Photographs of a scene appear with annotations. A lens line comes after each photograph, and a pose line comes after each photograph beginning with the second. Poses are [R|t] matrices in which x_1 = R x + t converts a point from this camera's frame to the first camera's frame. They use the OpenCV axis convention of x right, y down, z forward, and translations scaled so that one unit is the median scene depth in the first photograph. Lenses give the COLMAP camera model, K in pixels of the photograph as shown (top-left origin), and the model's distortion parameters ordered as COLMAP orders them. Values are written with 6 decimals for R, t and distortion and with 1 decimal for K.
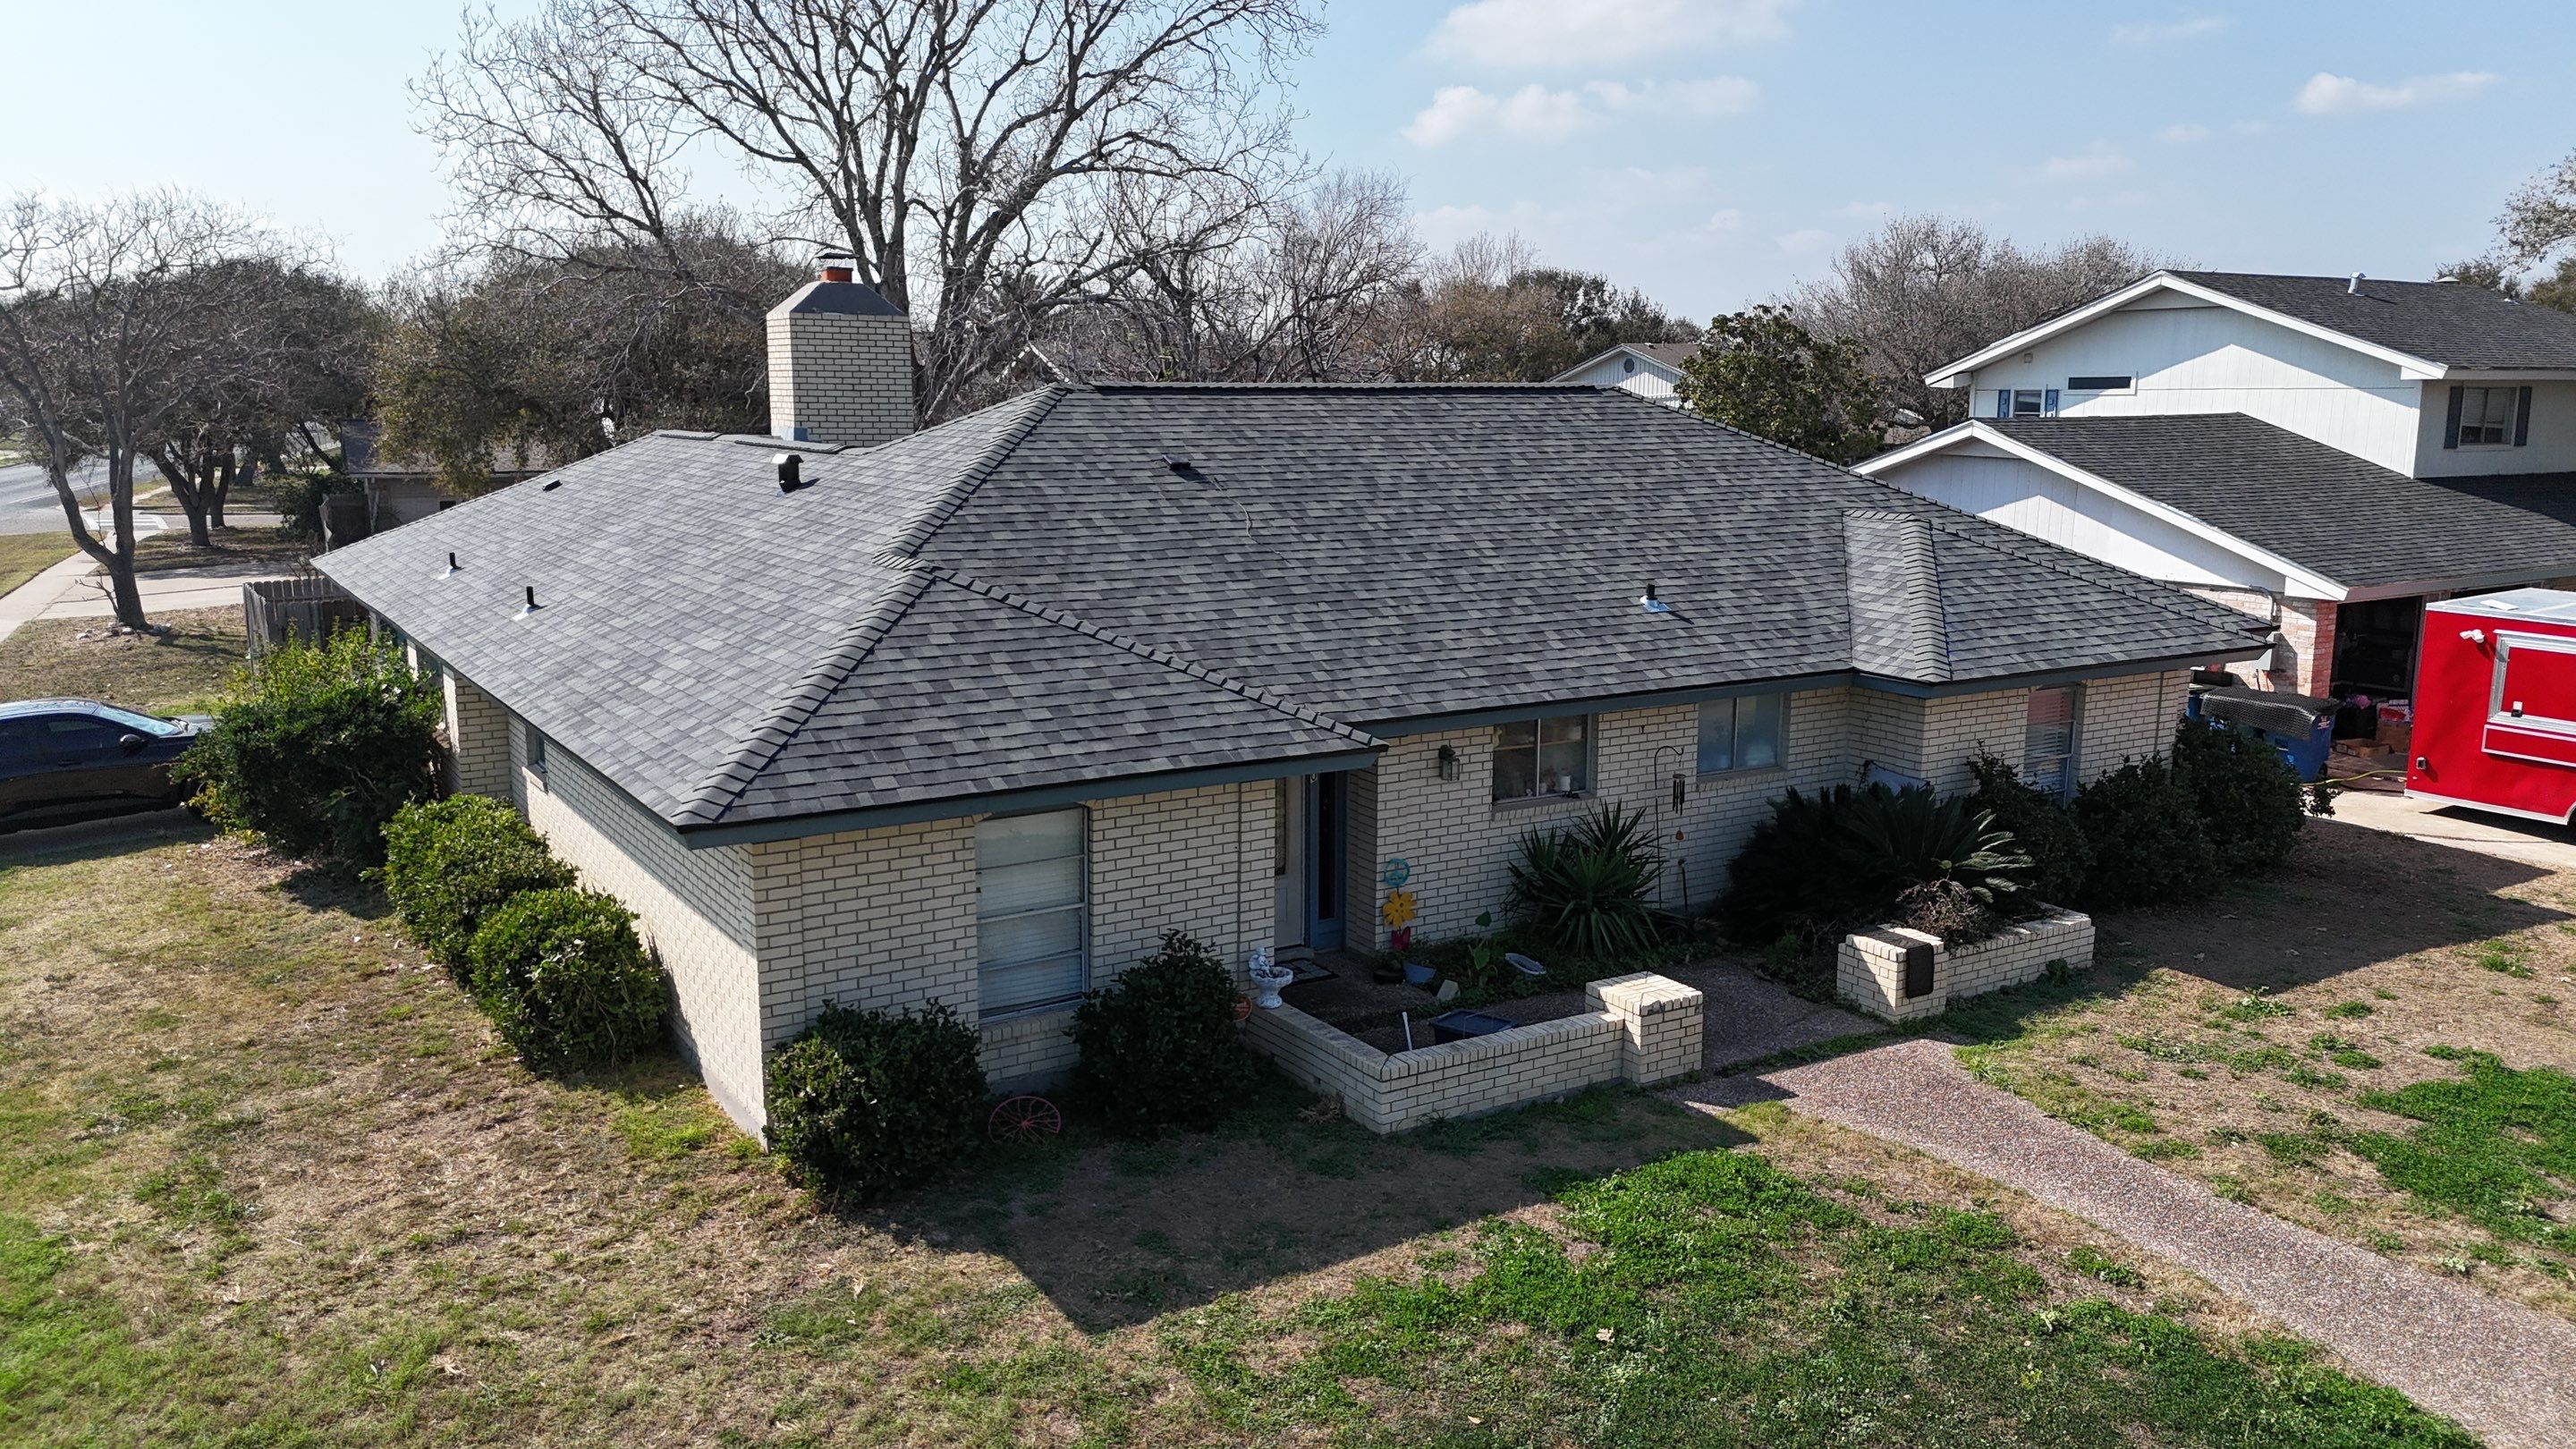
lens RADIAL K [[1902.8, 0, 1284.4], [0, 1902.8, 718.4], [0, 0, 1]] dist [0.075068, -0.072279]
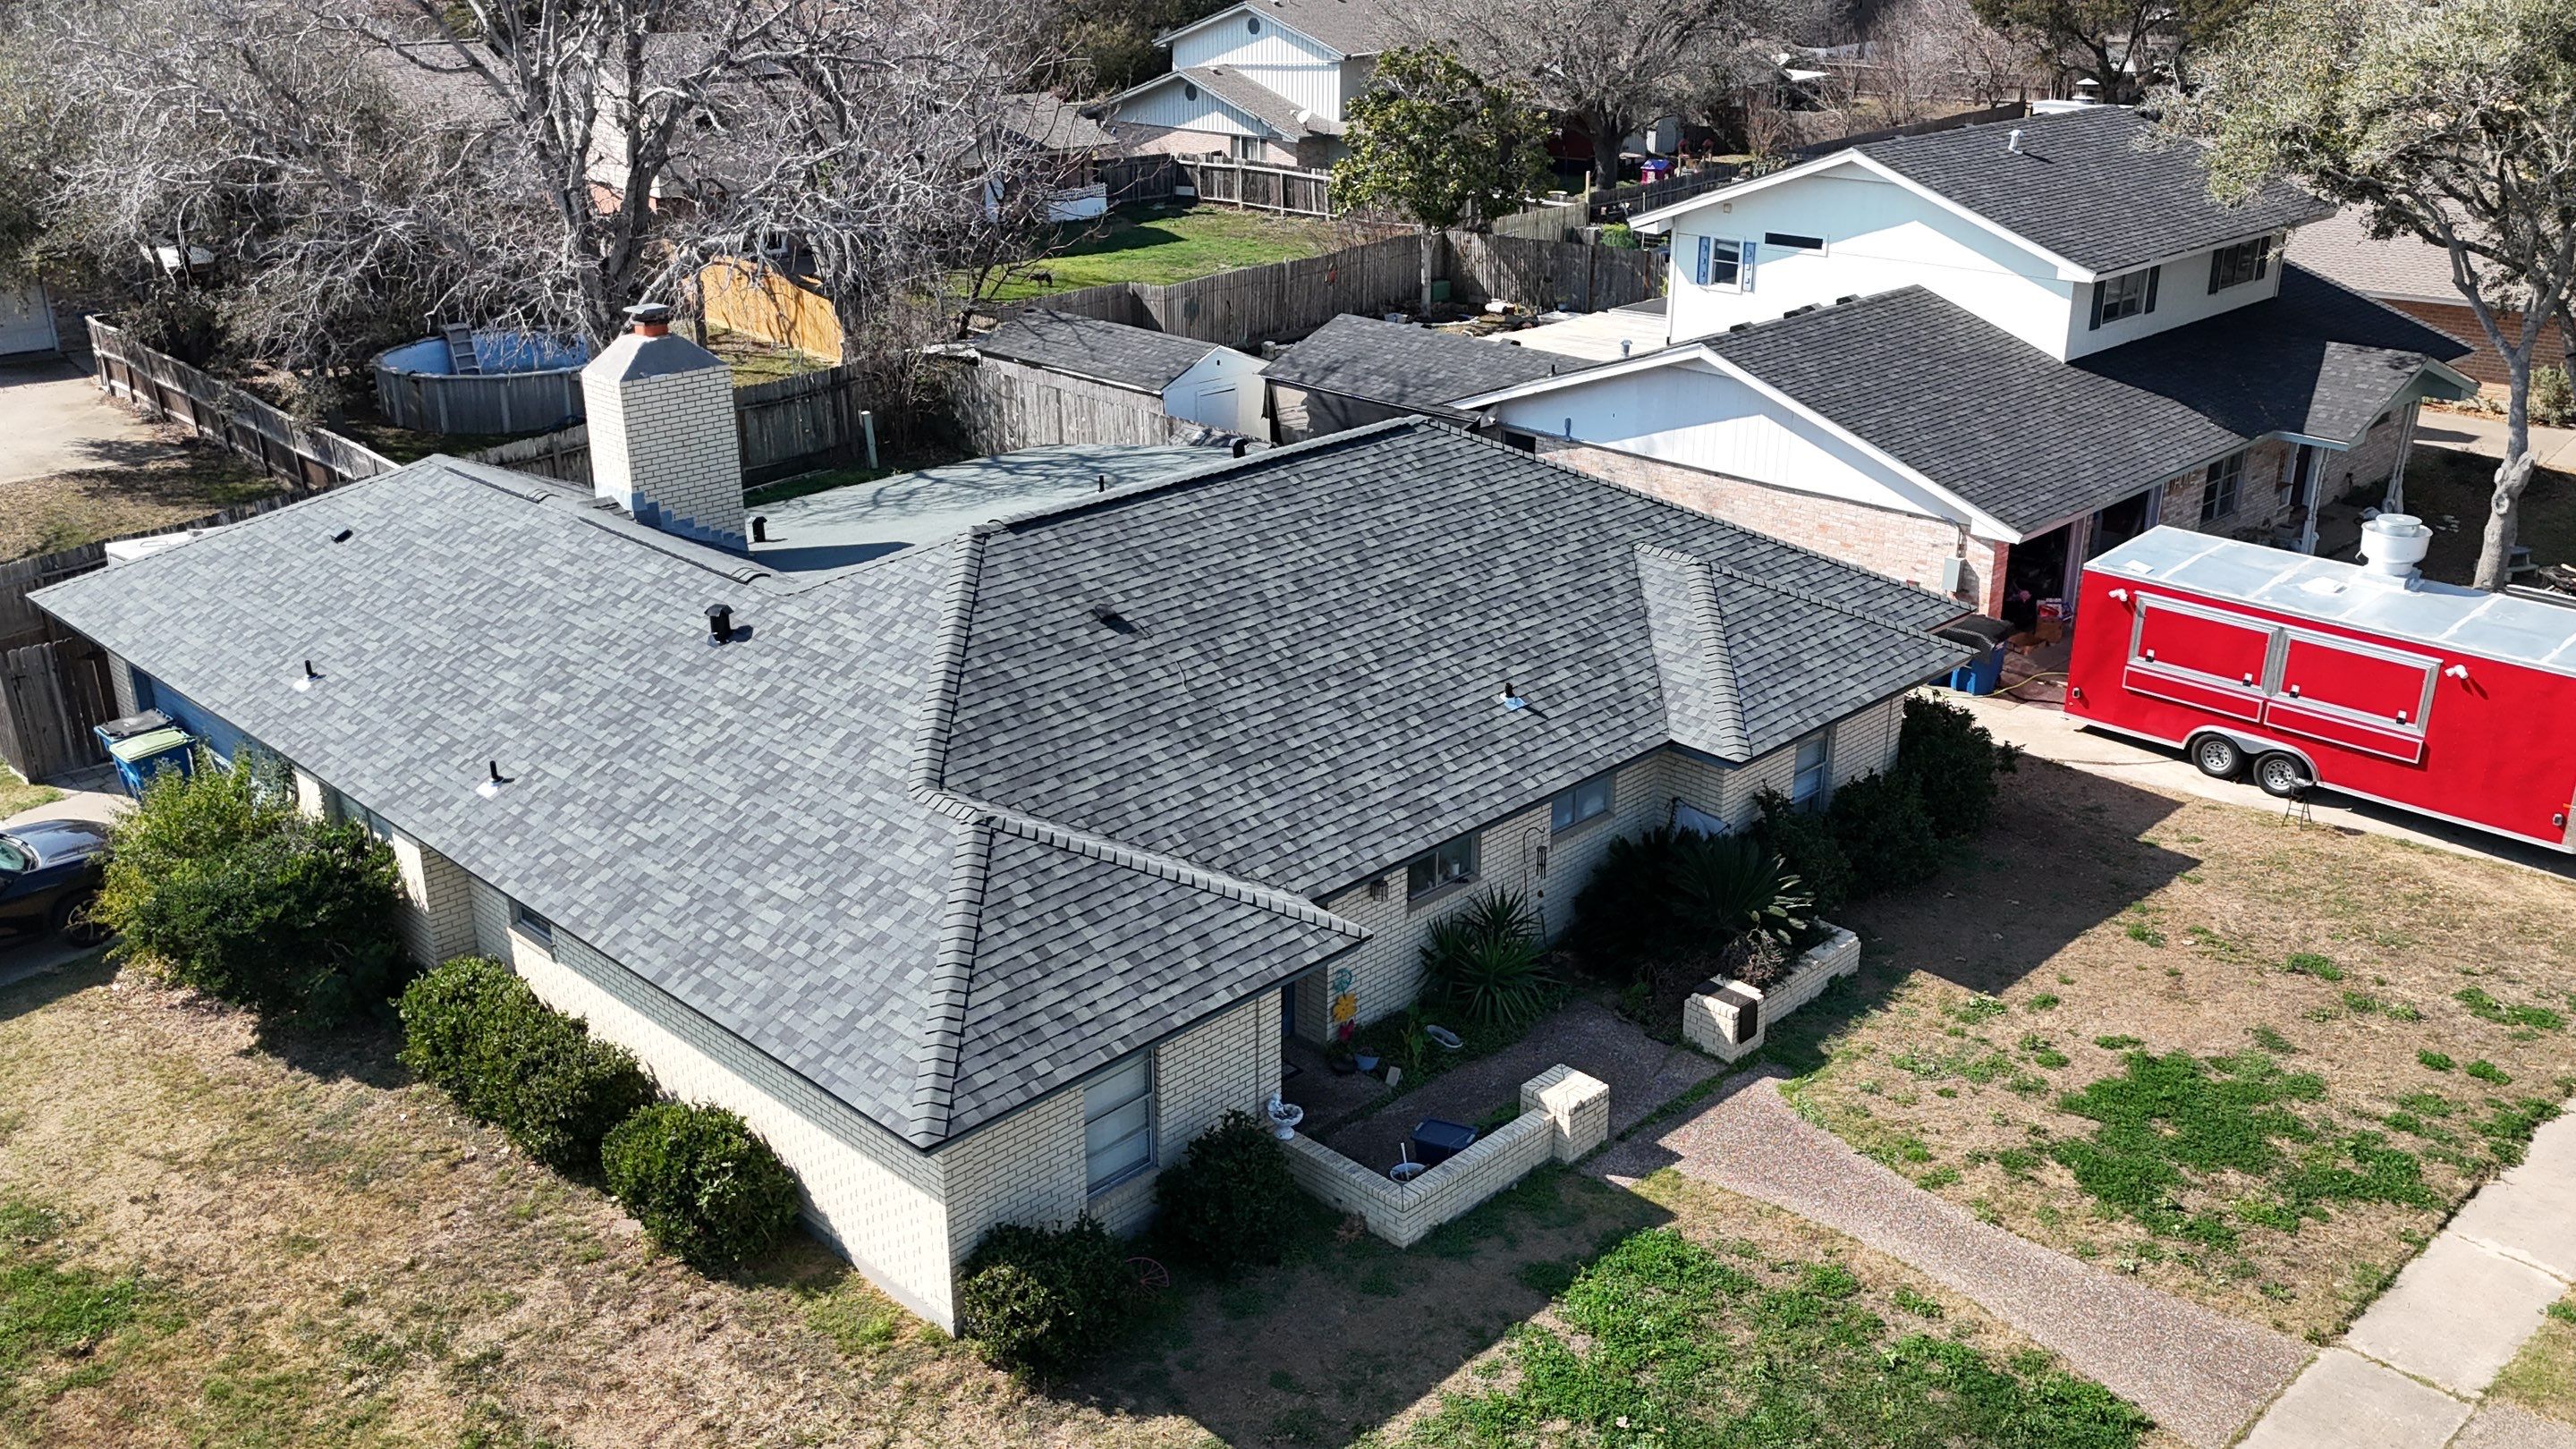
lens RADIAL K [[2247.7, 0, 1289.6], [0, 2247.7, 699.1], [0, 0, 1]] dist [0.066049, -0.070086]
pose [[0.973651, -0.086282, 0.211092, -0.289250], [0.046188, 0.981088, 0.187968, -0.406000], [-0.223318, -0.173265, 0.959223, -0.372923]]
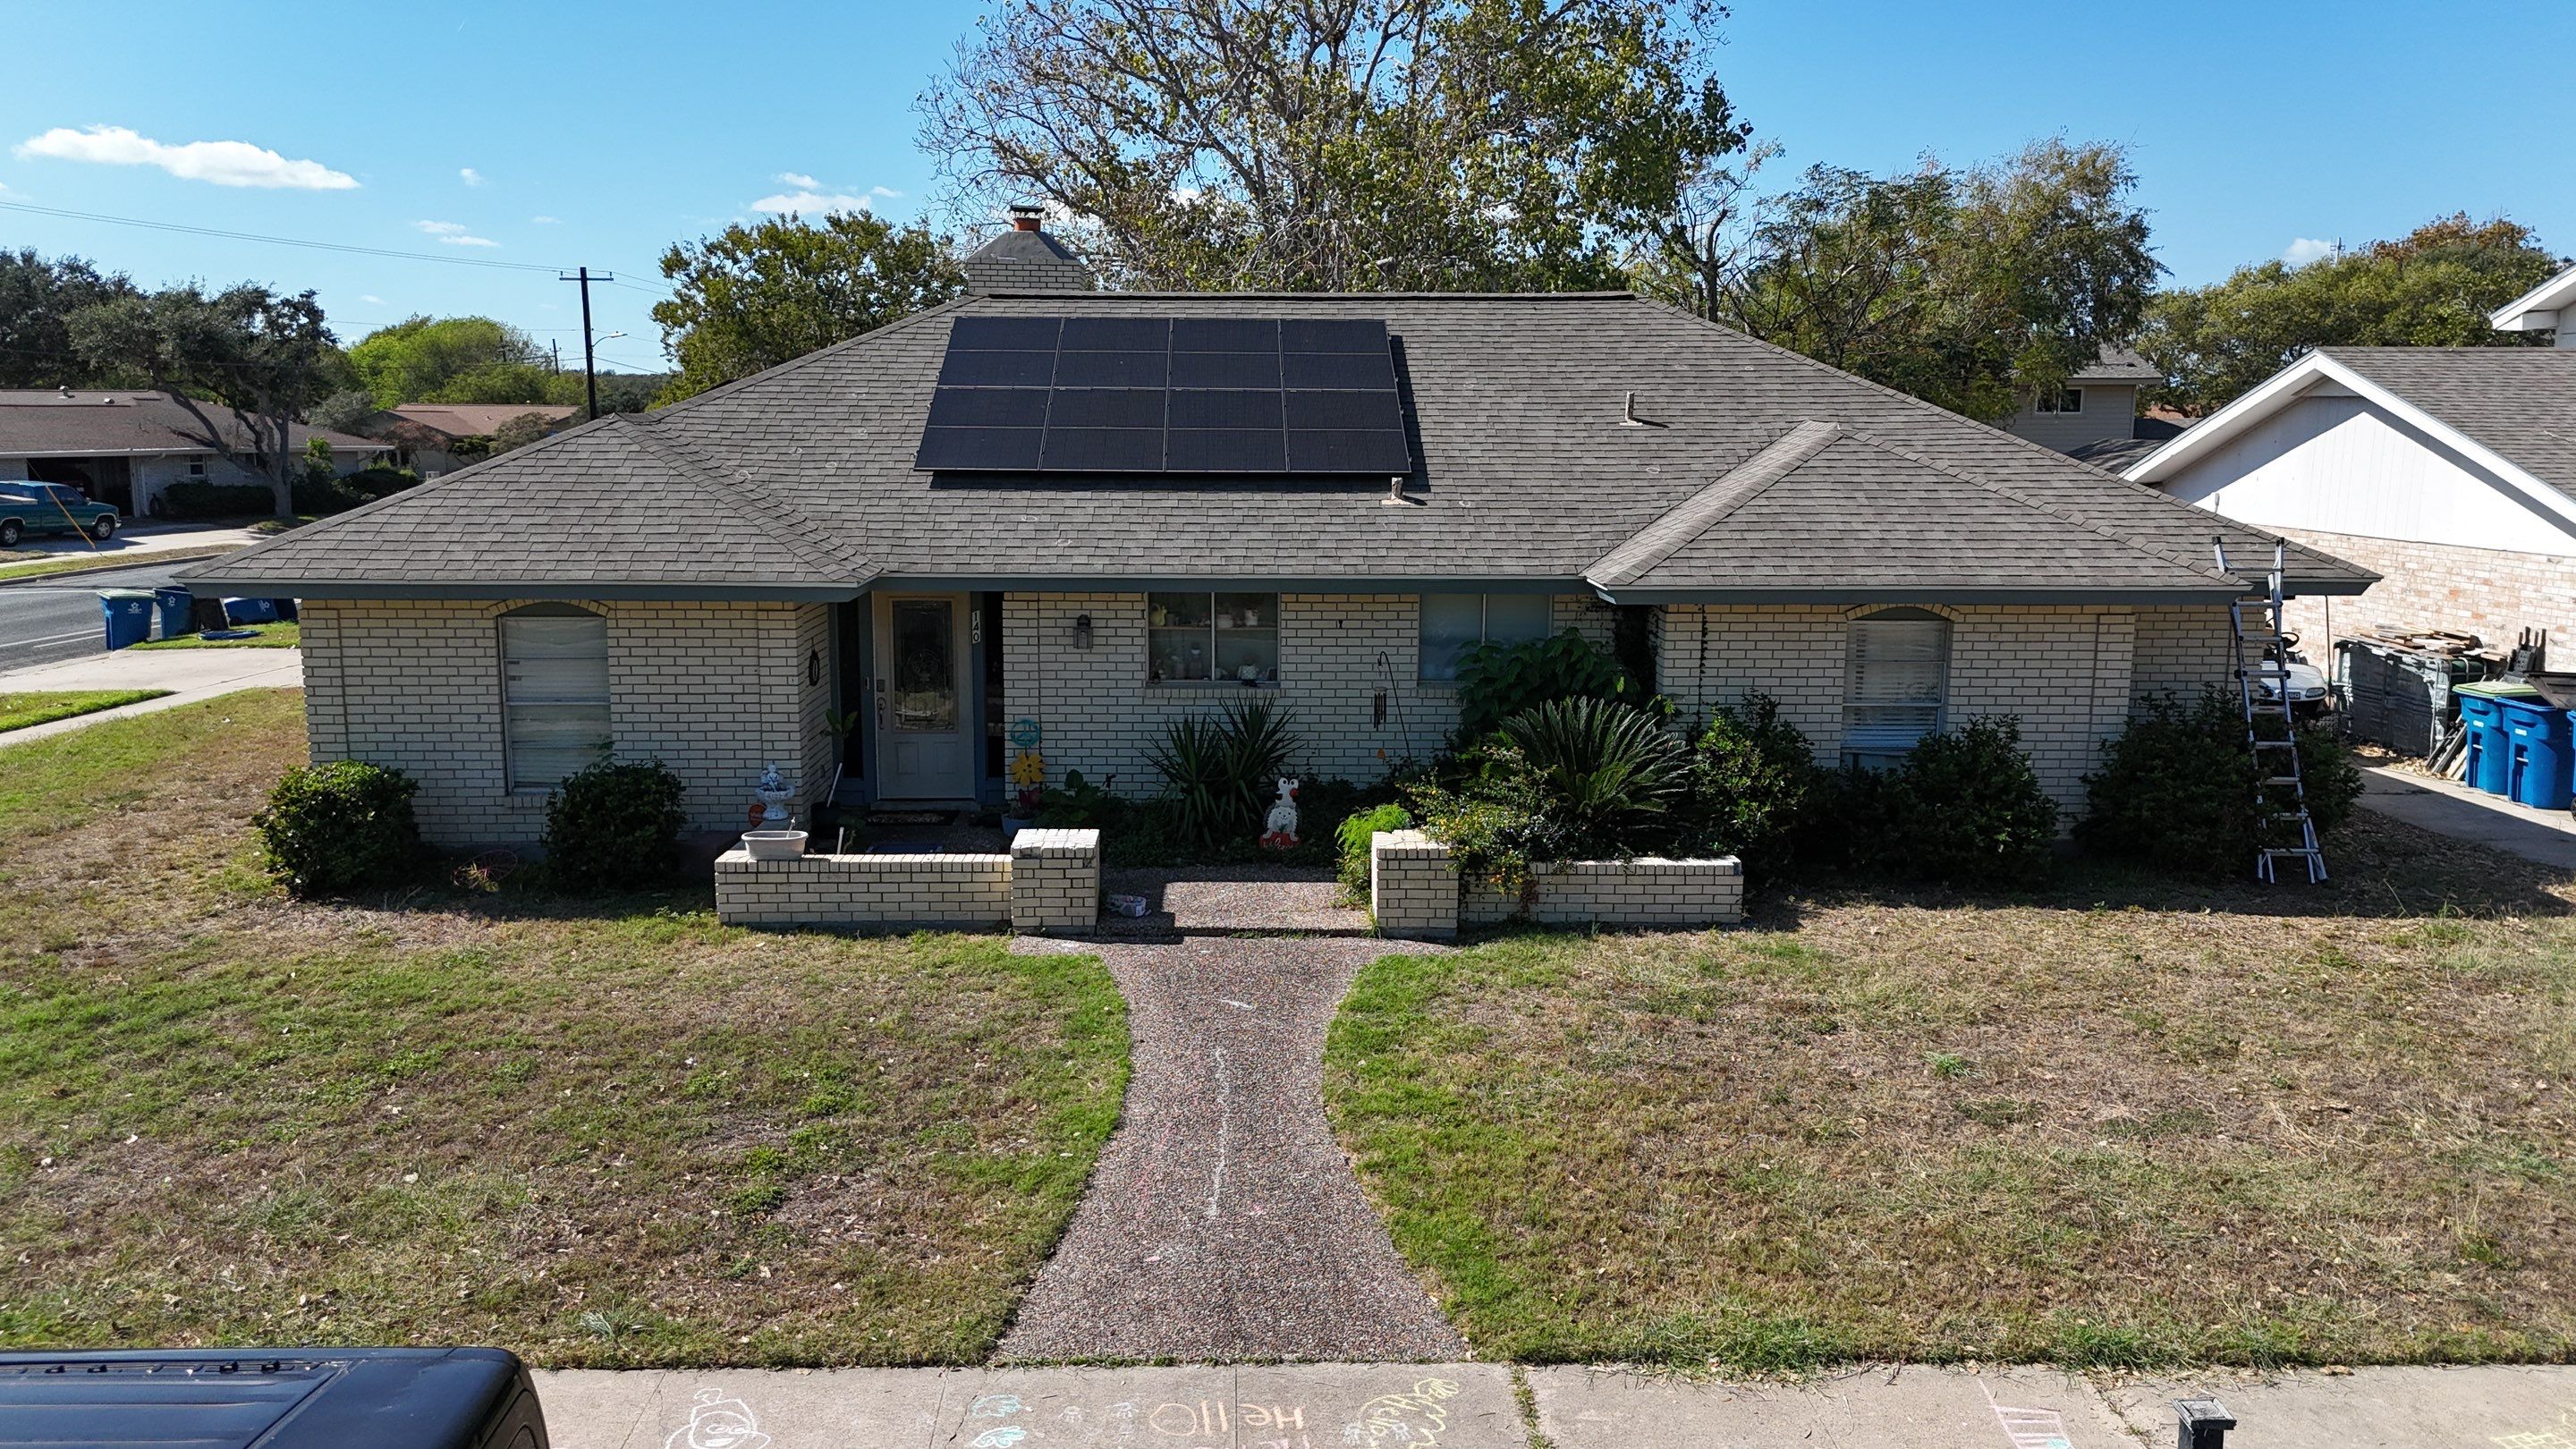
lens RADIAL K [[1966.6, 0, 1294.8], [0, 1966.6, 729.4], [0, 0, 1]] dist [0.035197, -0.000487]
pose [[0.870859, 0.081755, -0.484687, 0.781966], [-0.088853, 0.996010, 0.008356, 0.063069], [0.483436, 0.035790, 0.874648, 0.151563]]
